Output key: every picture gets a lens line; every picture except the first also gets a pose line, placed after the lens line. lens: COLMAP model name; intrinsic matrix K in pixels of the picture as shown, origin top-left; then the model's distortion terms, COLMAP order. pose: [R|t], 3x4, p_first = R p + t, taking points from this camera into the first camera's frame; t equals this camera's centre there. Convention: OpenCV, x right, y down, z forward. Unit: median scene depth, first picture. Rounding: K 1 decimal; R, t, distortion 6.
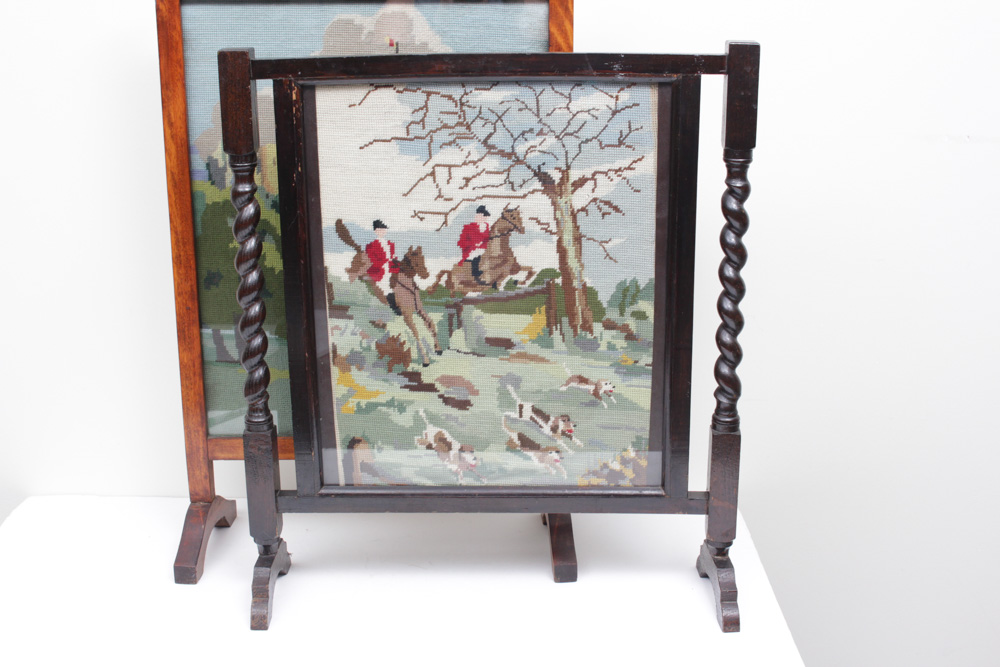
lens RADIAL K [[1485.4, 0, 498.0], [0, 1485.4, 364.6], [0, 0, 1]] dist [-0.057499, 0.000000]
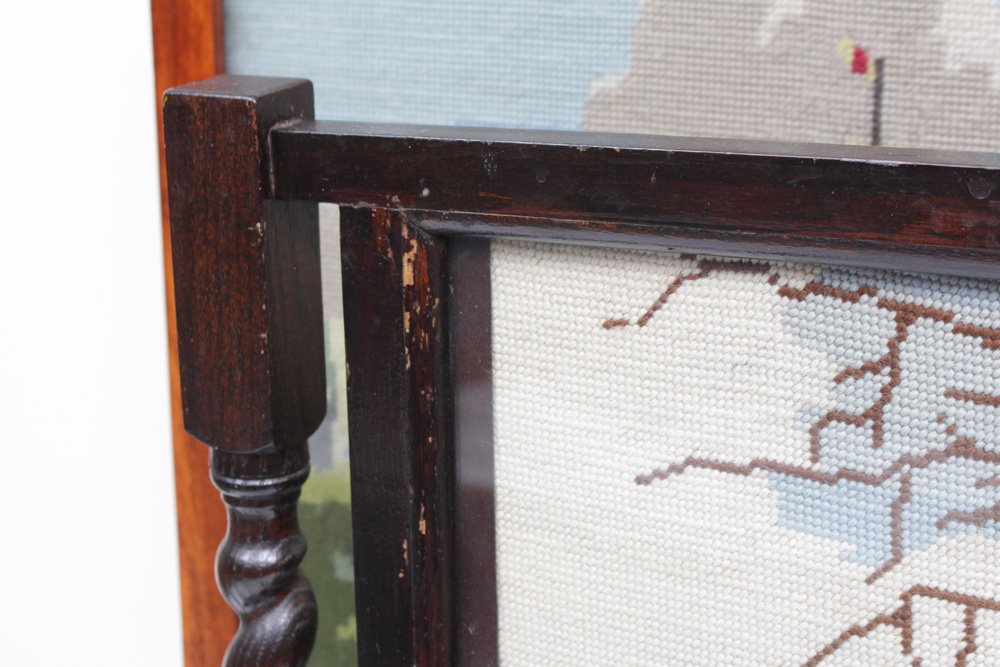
lens RADIAL K [[1991.3, 0, 461.9], [0, 1991.3, 362.5], [0, 0, 1]] dist [-0.009045, 0.000000]
pose [[0.908338, 0.111058, -0.403222, 0.019727], [-0.104248, 0.993791, 0.038877, -0.178004], [0.405036, 0.006721, 0.914276, 0.663360]]
